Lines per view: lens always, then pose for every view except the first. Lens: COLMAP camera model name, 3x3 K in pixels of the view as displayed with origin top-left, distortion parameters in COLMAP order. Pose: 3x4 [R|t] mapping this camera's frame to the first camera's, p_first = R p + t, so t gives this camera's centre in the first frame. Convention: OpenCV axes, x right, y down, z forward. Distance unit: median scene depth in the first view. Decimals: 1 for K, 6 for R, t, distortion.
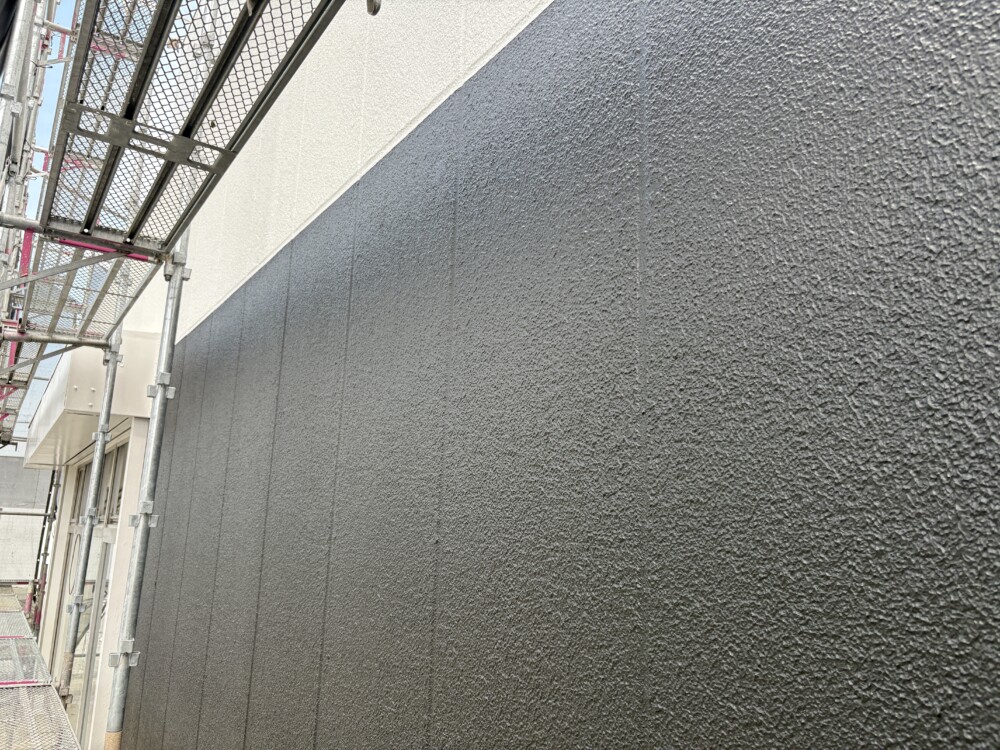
lens RADIAL K [[768.9, 0, 500.0], [0, 768.9, 375.0], [0, 0, 1]] dist [0.051000, -0.060839]
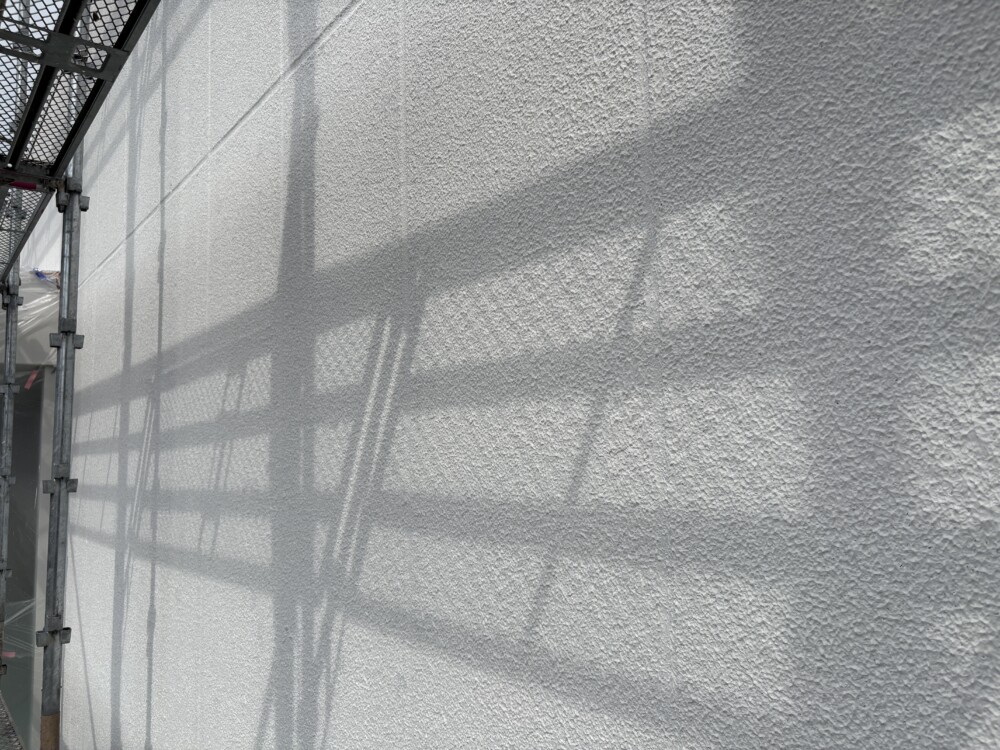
lens RADIAL K [[748.7, 0, 555.1], [0, 748.7, 376.5], [0, 0, 1]] dist [0.040550, -0.062895]
pose [[0.988383, -0.051179, 0.143106, -0.048638], [0.036537, 0.993996, 0.103135, -0.017399], [-0.147525, -0.096708, 0.984319, 0.251856]]
